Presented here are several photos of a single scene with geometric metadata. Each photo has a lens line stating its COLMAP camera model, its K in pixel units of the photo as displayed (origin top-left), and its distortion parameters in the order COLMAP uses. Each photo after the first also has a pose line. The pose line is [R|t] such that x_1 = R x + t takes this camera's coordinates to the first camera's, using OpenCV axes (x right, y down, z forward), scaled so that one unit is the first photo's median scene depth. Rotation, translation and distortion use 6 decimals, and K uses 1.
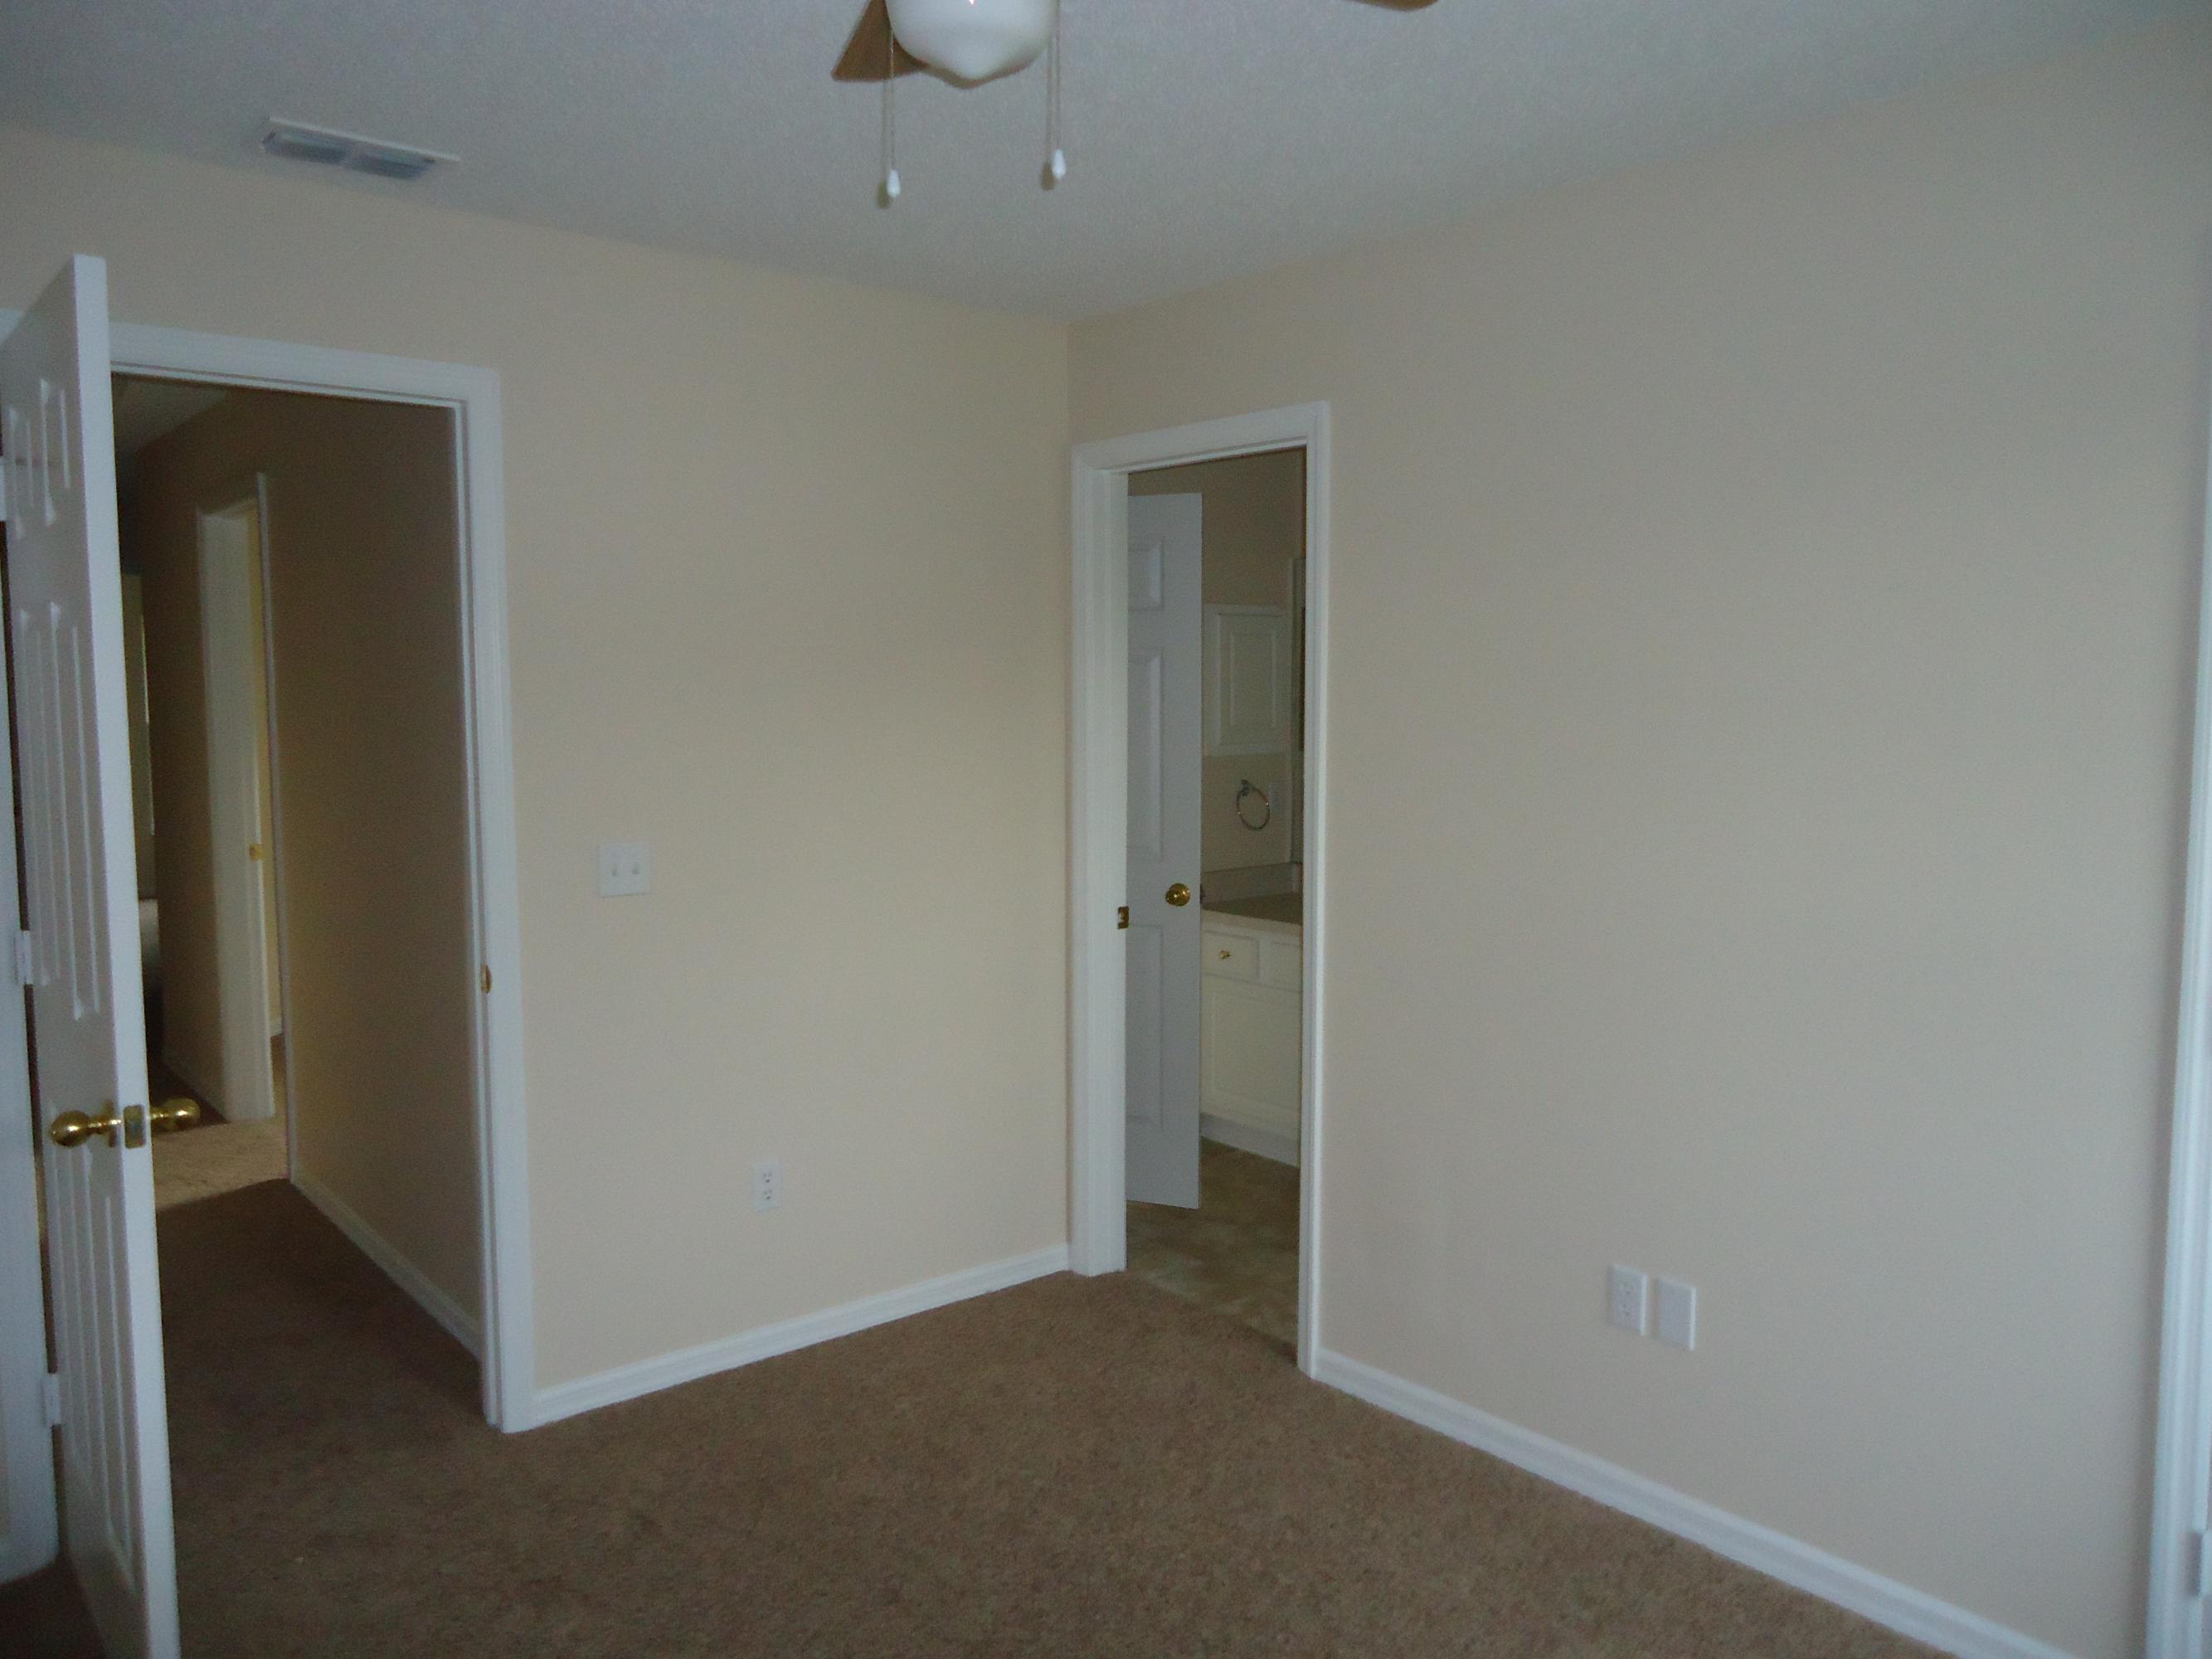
lens RADIAL K [[1608.2, 0, 1105.1], [0, 1608.2, 824.7], [0, 0, 1]] dist [-0.002370, -0.013824]
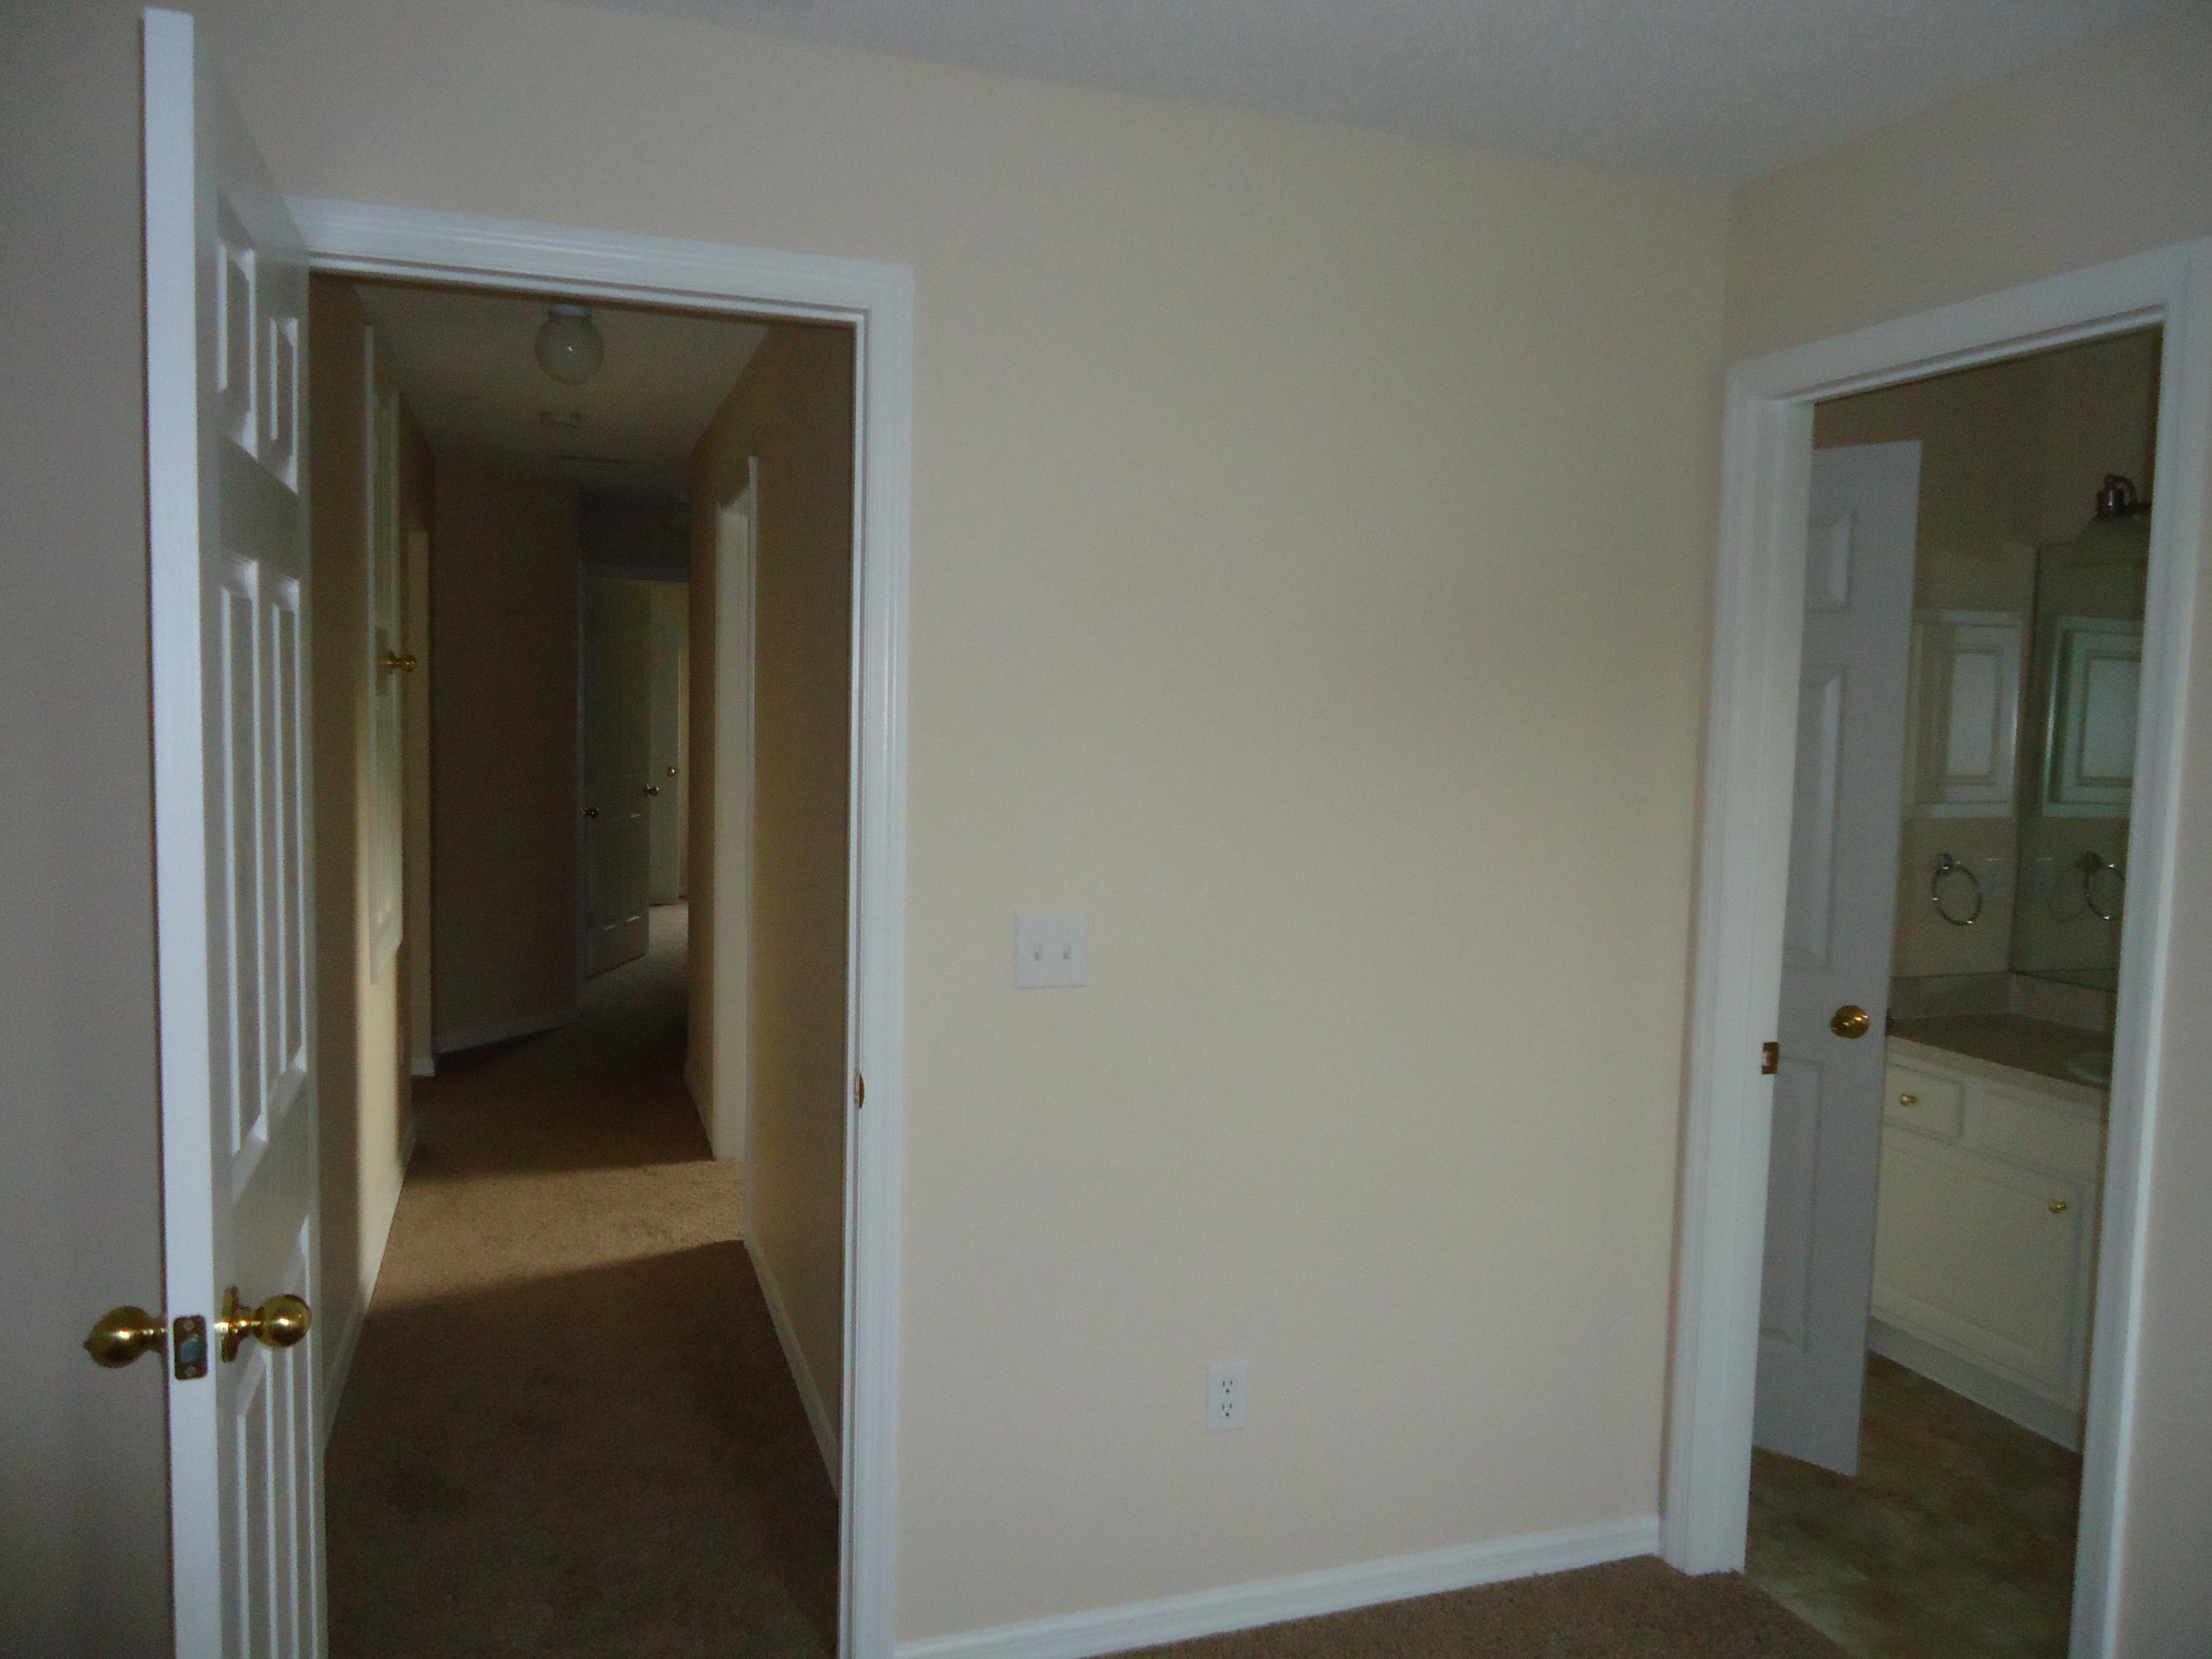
lens RADIAL K [[1608.2, 0, 1110.8], [0, 1608.2, 821.4], [0, 0, 1]] dist [-0.002370, -0.013824]
pose [[0.935263, 0.049066, -0.350536, -0.016364], [-0.055127, 0.998452, -0.007329, -0.021859], [0.349634, 0.026179, 0.936520, 0.257392]]
